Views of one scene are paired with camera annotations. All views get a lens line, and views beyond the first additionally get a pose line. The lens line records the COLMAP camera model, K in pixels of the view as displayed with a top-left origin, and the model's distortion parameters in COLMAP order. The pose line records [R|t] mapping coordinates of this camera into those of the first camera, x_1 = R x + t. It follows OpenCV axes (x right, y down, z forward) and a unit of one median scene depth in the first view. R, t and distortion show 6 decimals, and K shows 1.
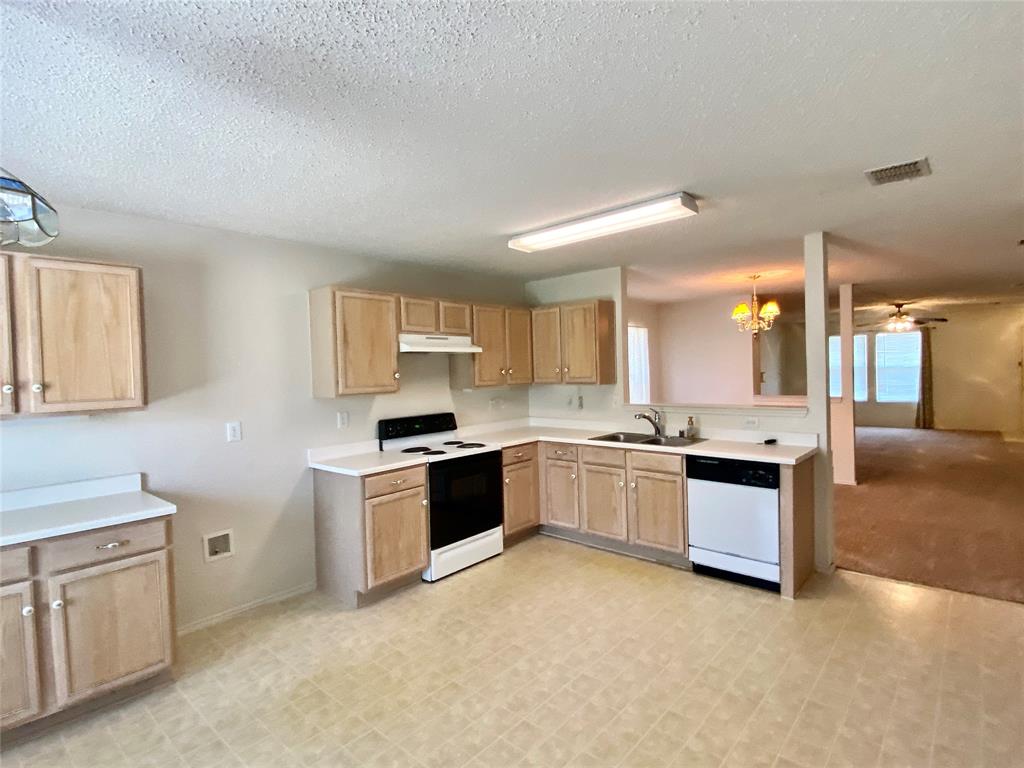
lens RADIAL K [[510.6, 0, 510.5], [0, 510.6, 380.6], [0, 0, 1]] dist [0.055775, -0.073443]
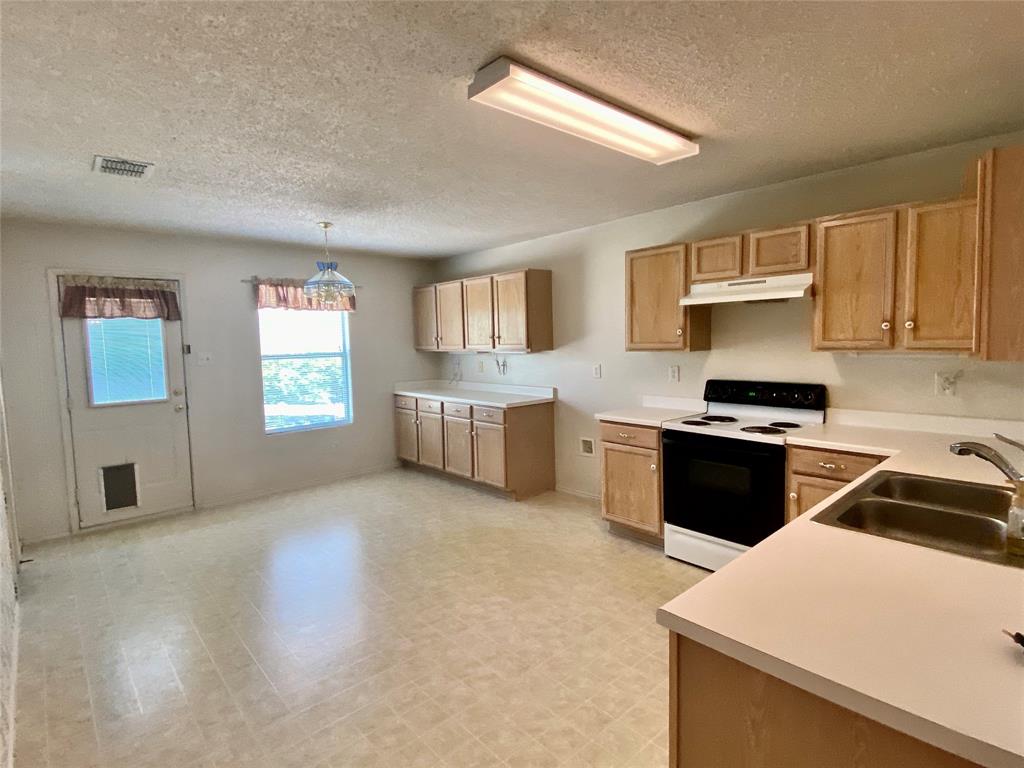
lens RADIAL K [[510.6, 0, 510.5], [0, 510.6, 380.6], [0, 0, 1]] dist [0.055775, -0.073443]
pose [[-0.116380, 0.115861, -0.986424, 0.716711], [0.014366, 0.993265, 0.114969, -0.032907], [0.993101, -0.000791, -0.117261, 0.777160]]
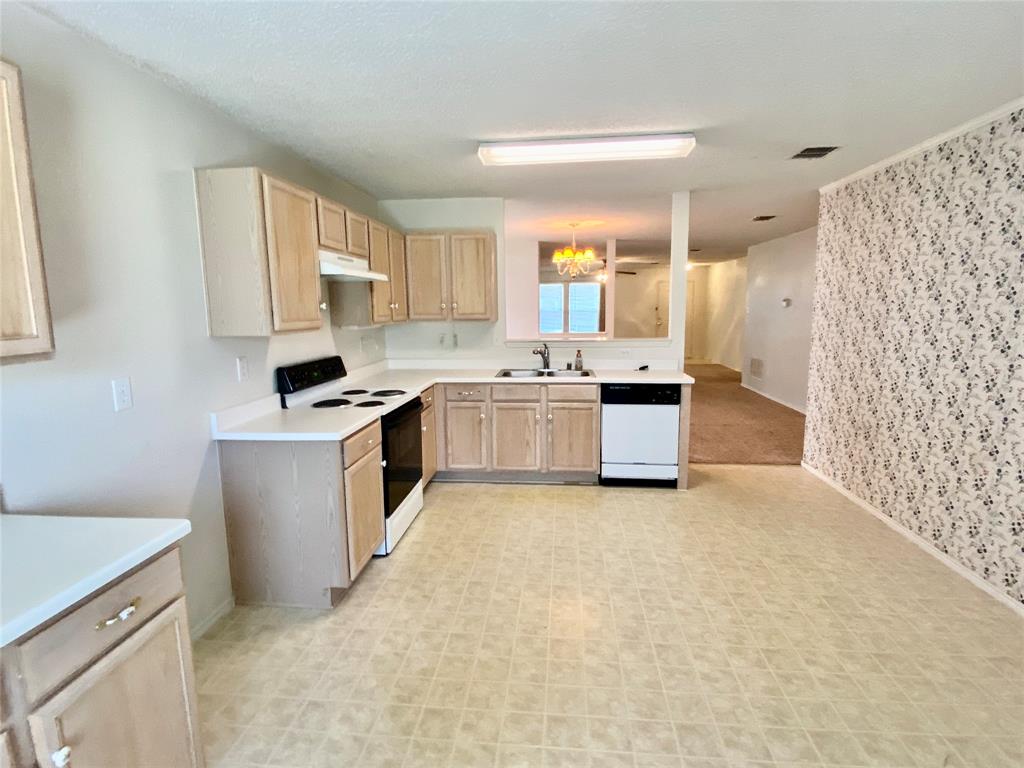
lens RADIAL K [[510.6, 0, 510.5], [0, 510.6, 380.6], [0, 0, 1]] dist [0.055775, -0.073443]
pose [[0.813060, -0.066449, 0.578375, -0.426441], [0.003282, 0.993972, 0.109584, 0.016514], [-0.582170, -0.087200, 0.808377, 0.214454]]
